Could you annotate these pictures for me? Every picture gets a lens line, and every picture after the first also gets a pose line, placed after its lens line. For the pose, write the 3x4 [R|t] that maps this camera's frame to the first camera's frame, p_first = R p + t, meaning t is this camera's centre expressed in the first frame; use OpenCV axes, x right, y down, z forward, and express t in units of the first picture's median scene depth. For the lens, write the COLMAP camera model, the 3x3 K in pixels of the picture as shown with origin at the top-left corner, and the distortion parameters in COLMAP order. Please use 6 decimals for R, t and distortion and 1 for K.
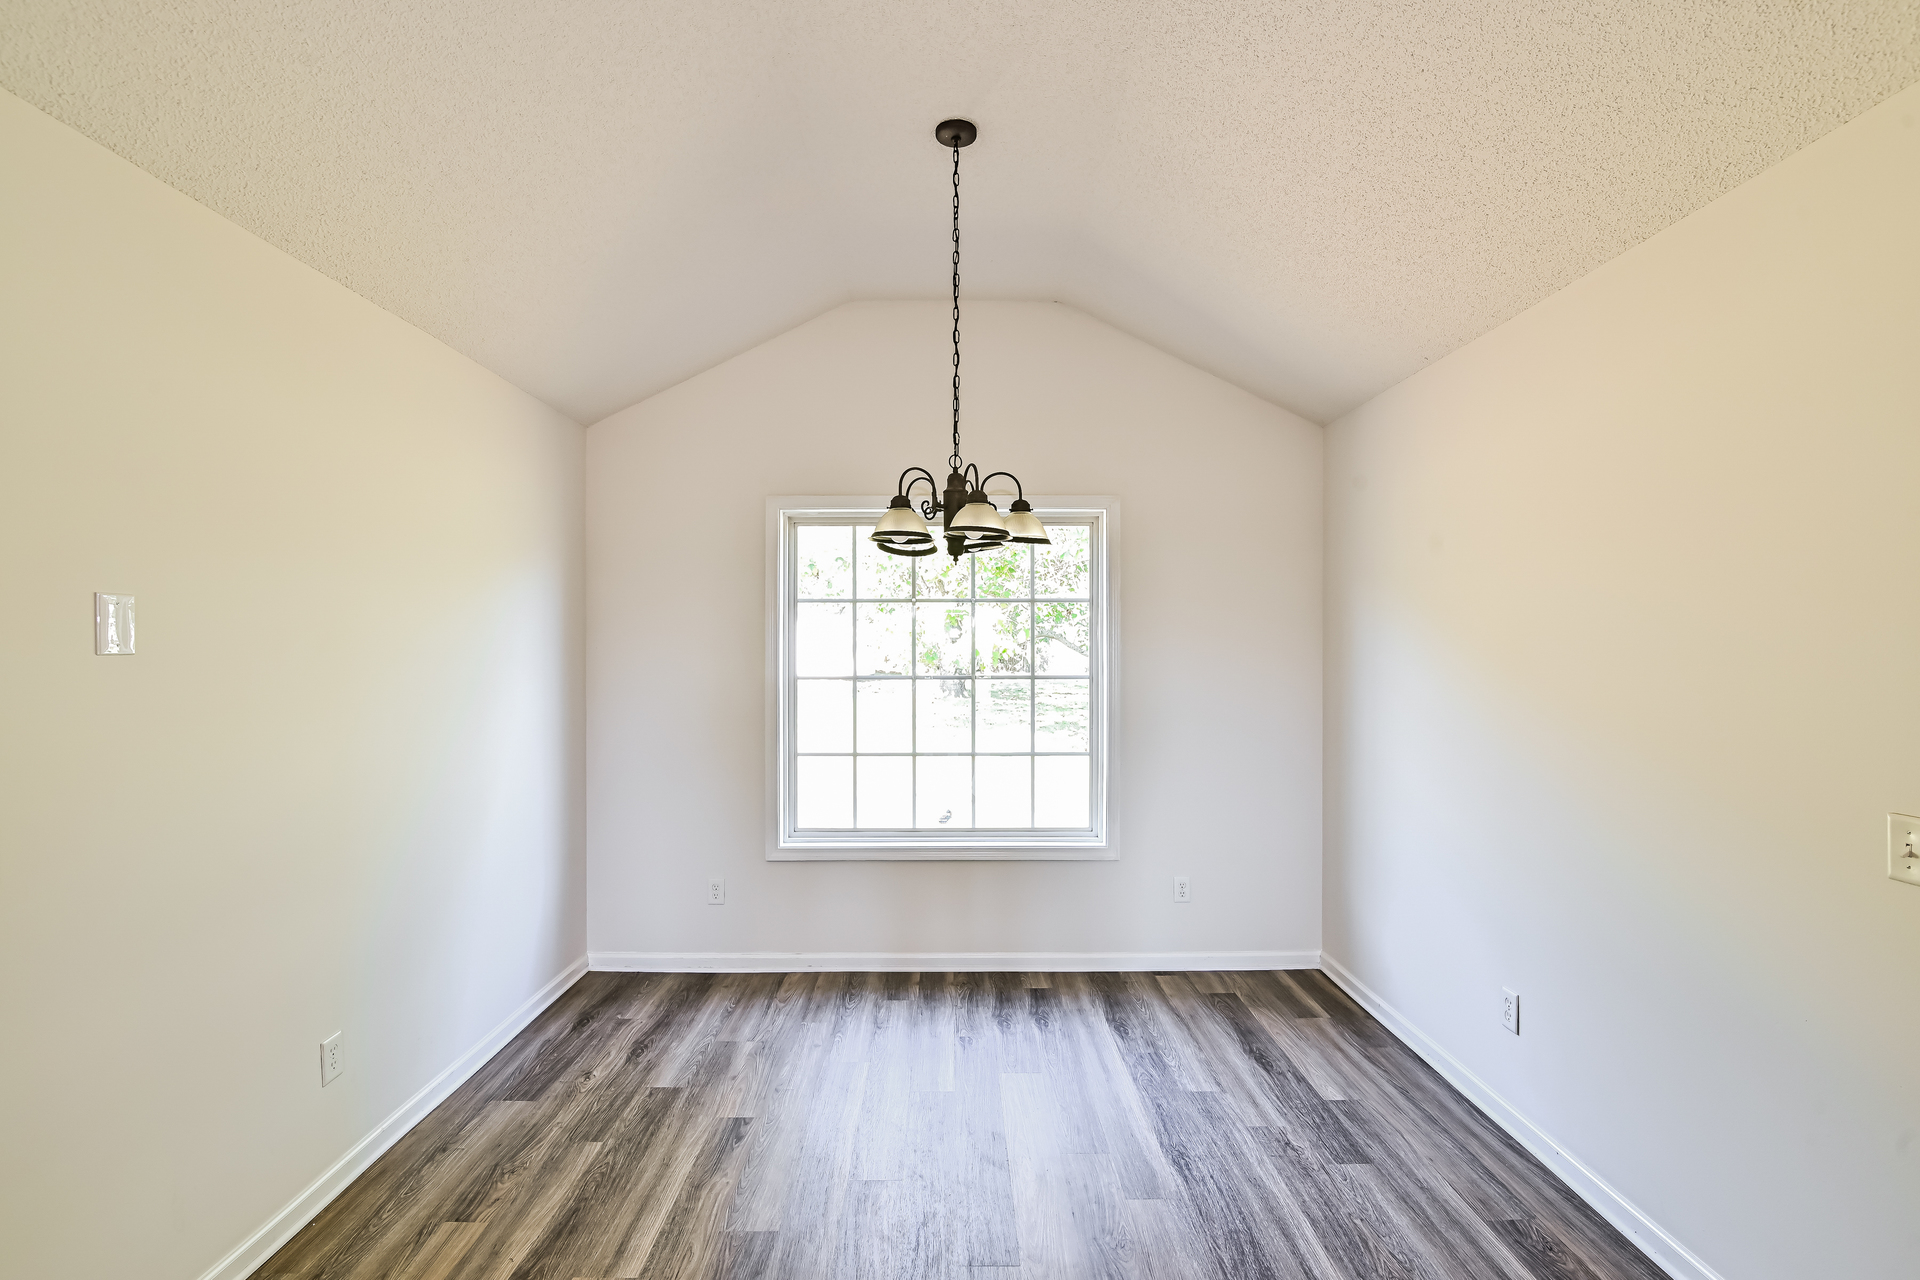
lens RADIAL K [[894.6, 0, 953.5], [0, 894.6, 648.8], [0, 0, 1]] dist [0.003442, 0.000042]
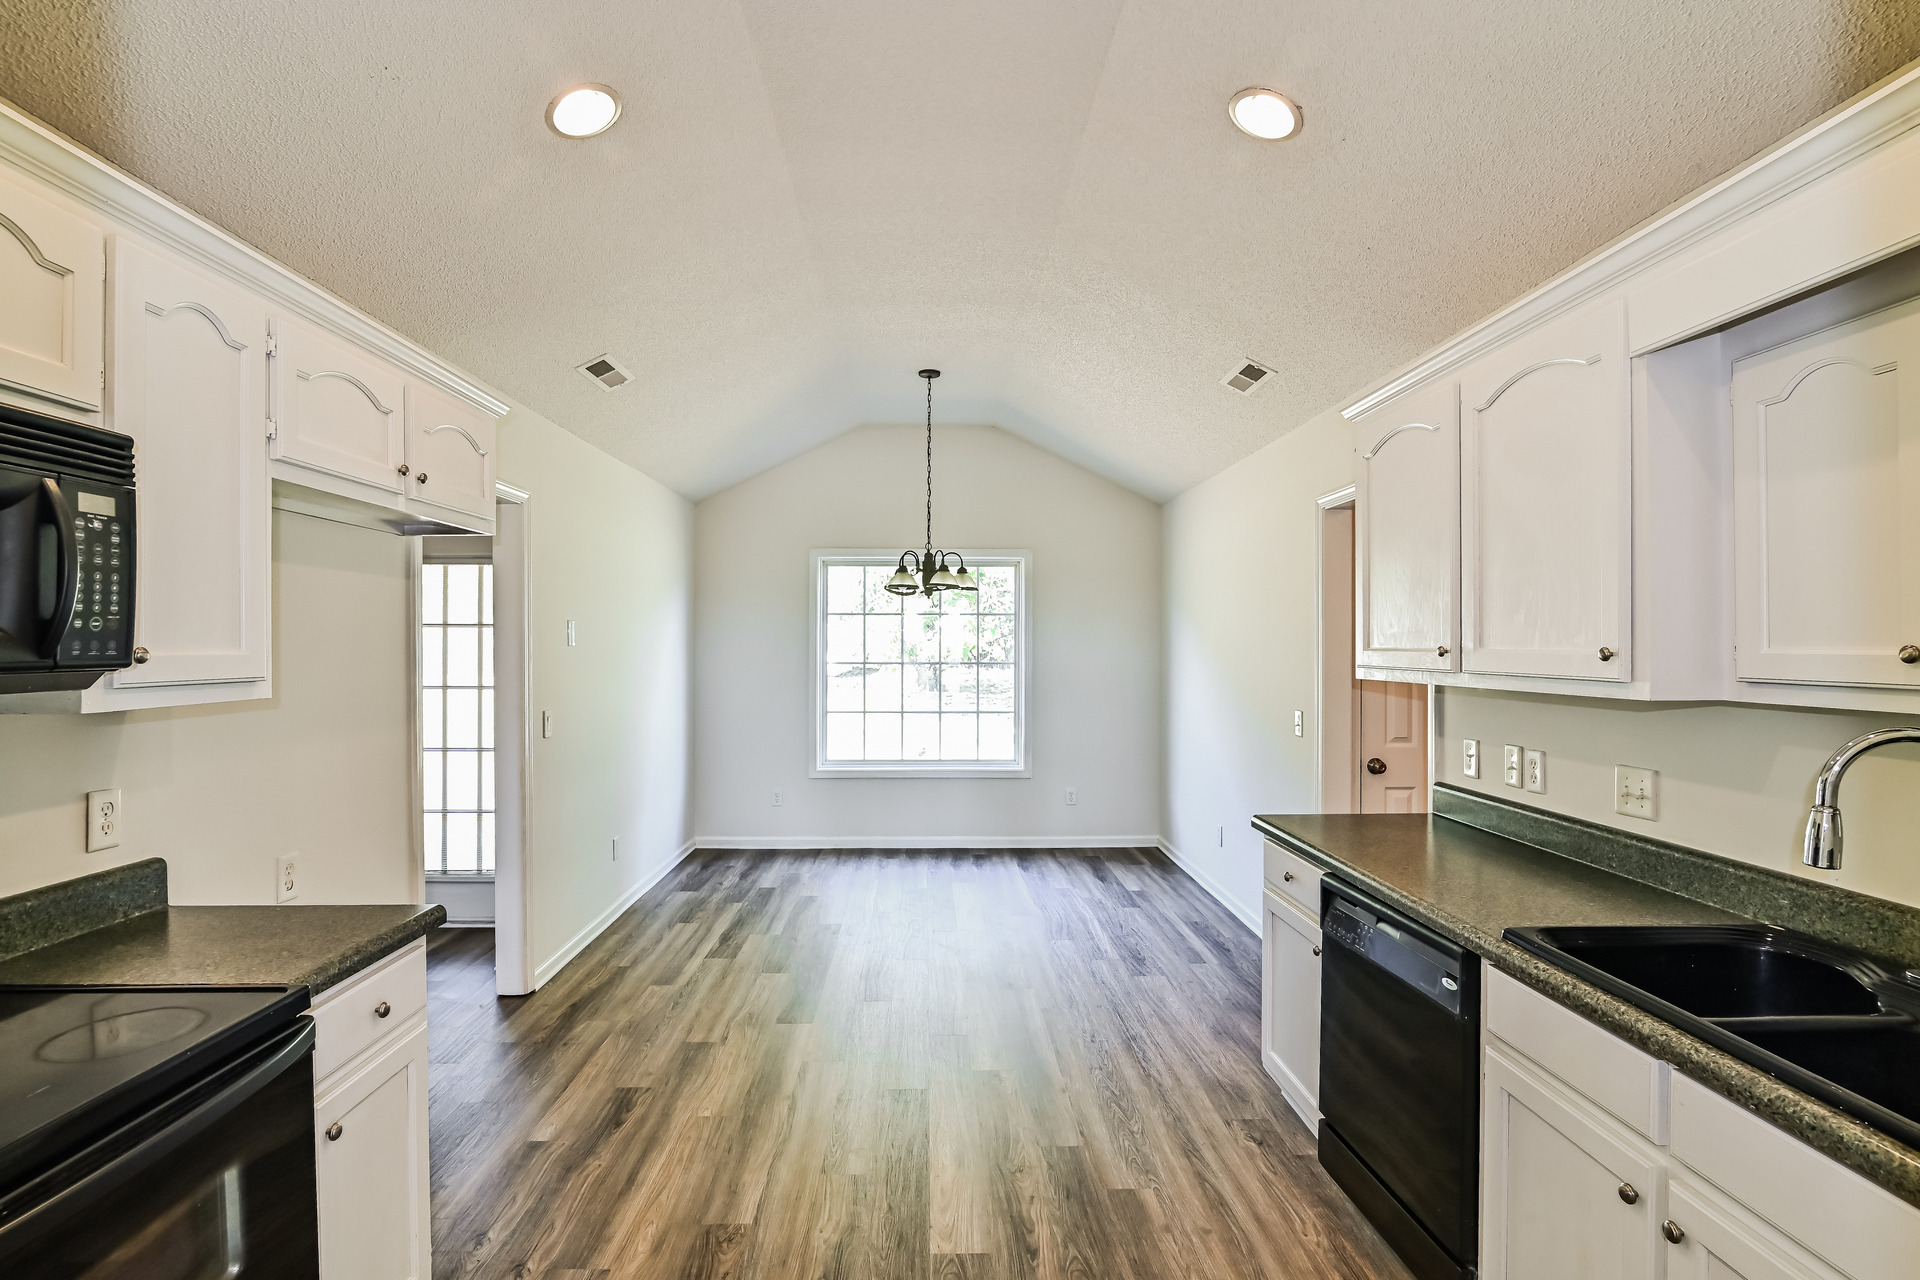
lens RADIAL K [[1026.0, 0, 971.9], [0, 1026.0, 637.6], [0, 0, 1]] dist [0.047169, 0.000547]
pose [[0.999101, 0.003218, 0.042271, 0.001771], [-0.002760, 0.999937, -0.010883, 0.006691], [-0.042303, 0.010756, 0.999047, -0.928526]]
